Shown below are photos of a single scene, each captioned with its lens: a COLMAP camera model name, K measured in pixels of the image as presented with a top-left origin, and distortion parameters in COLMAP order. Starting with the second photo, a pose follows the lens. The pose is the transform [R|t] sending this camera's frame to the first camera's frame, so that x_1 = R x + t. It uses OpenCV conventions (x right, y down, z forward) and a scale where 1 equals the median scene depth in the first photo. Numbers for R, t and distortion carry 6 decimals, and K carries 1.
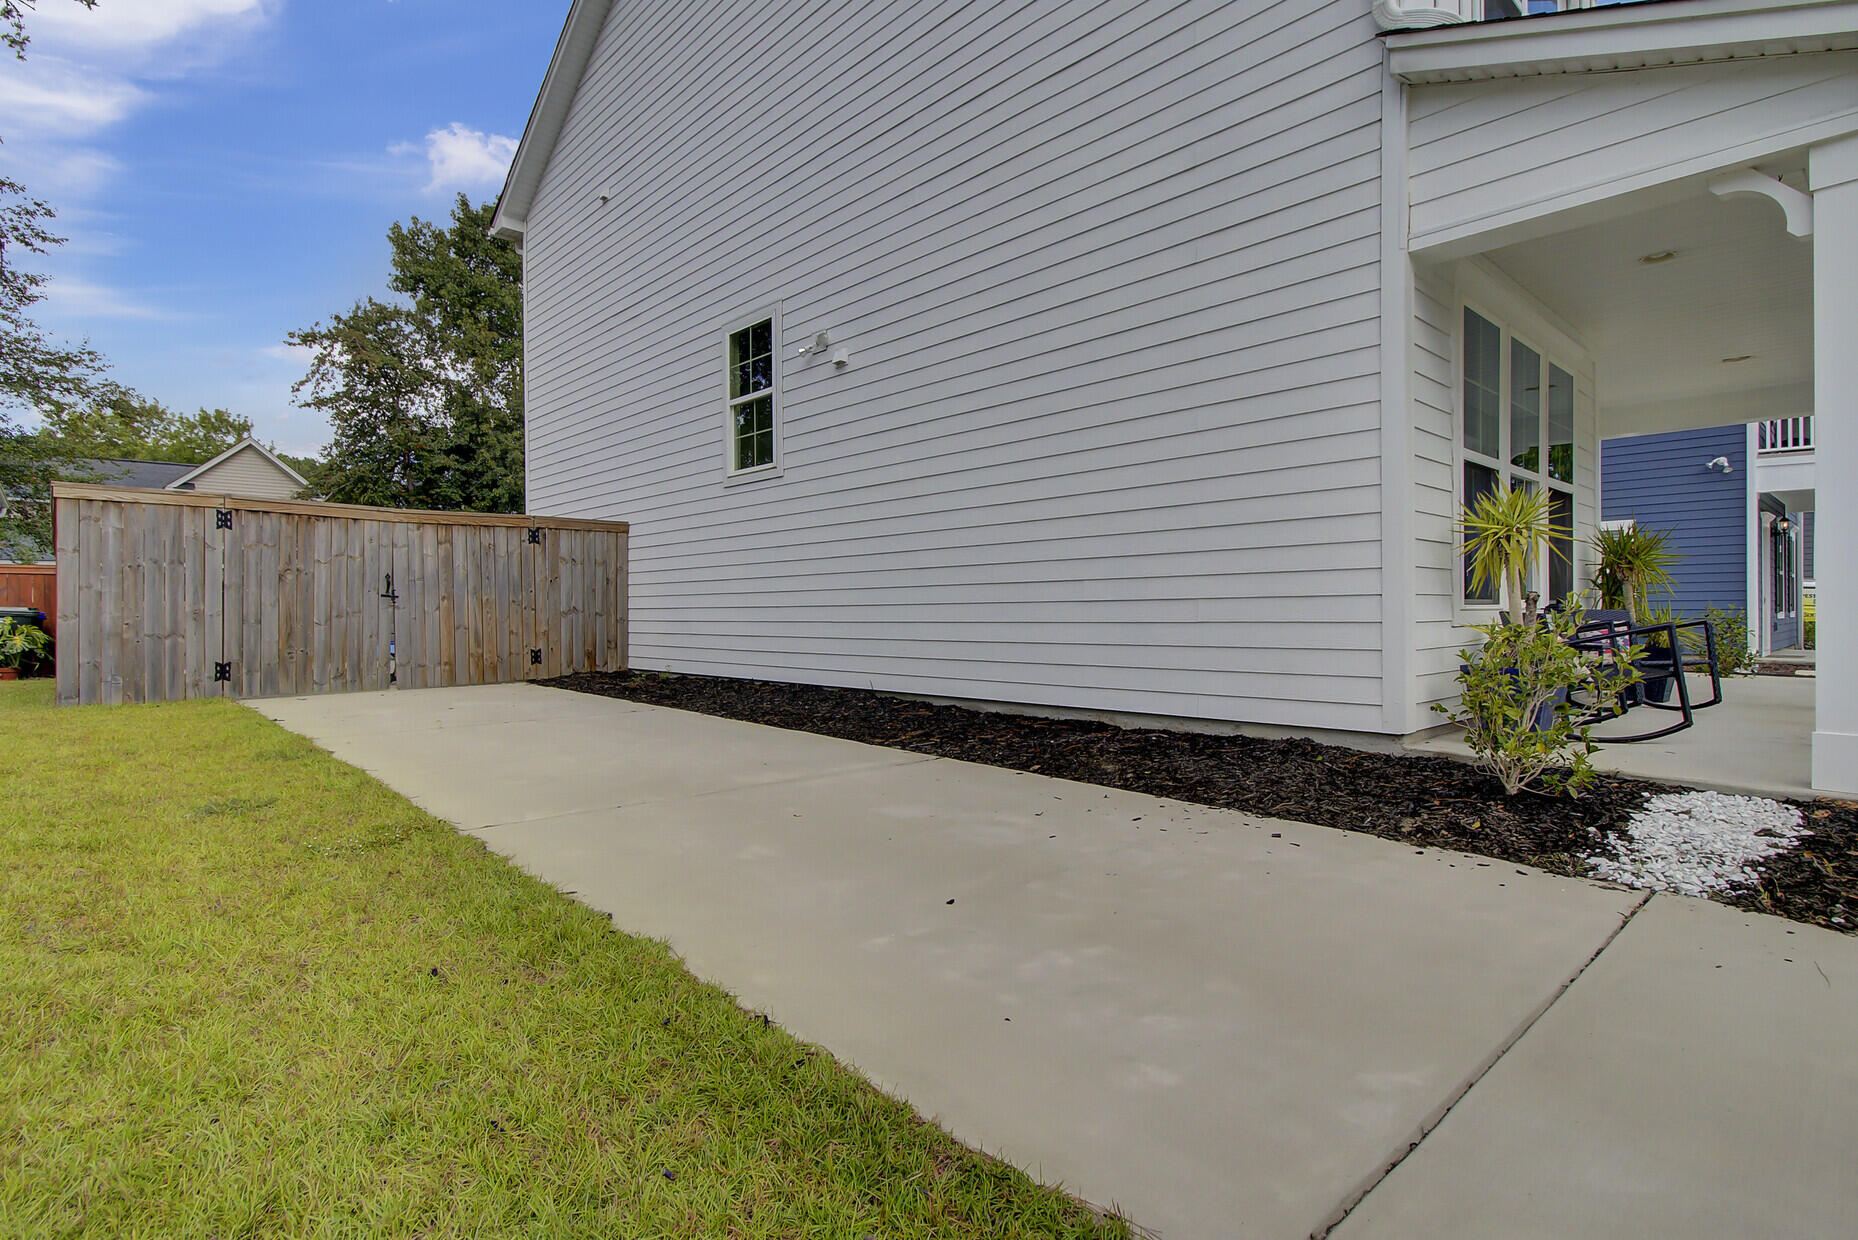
lens RADIAL K [[950.5, 0, 929.0], [0, 950.5, 620.0], [0, 0, 1]] dist [0.000337, 0.001173]
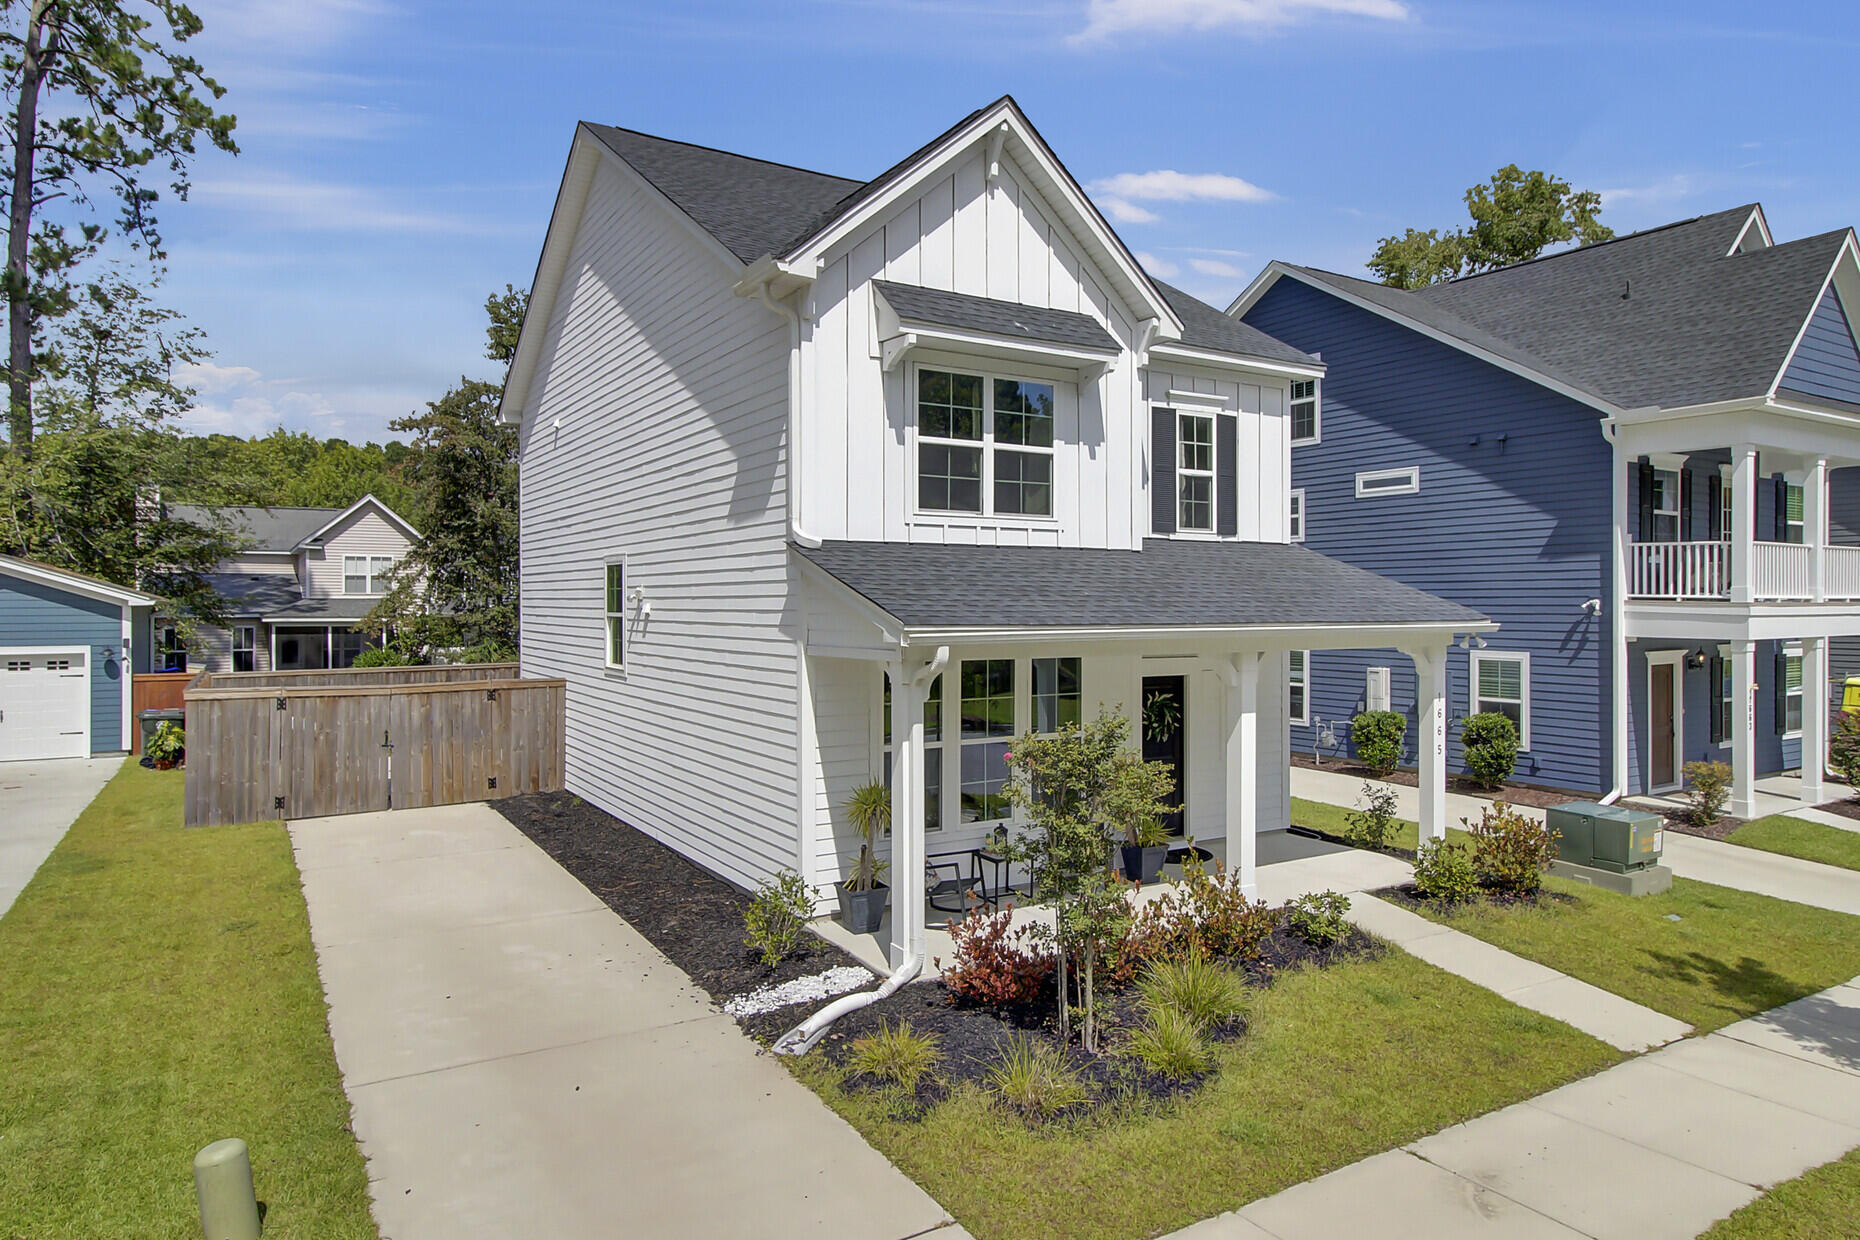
lens RADIAL K [[1147.2, 0, 930.0], [0, 1147.2, 620.0], [0, 0, 1]] dist [0.003685, 0.002550]
pose [[0.981742, 0.010529, -0.189926, 0.564229], [-0.010001, 0.999943, 0.003741, -0.227529], [0.189954, -0.001773, 0.981791, -0.550885]]
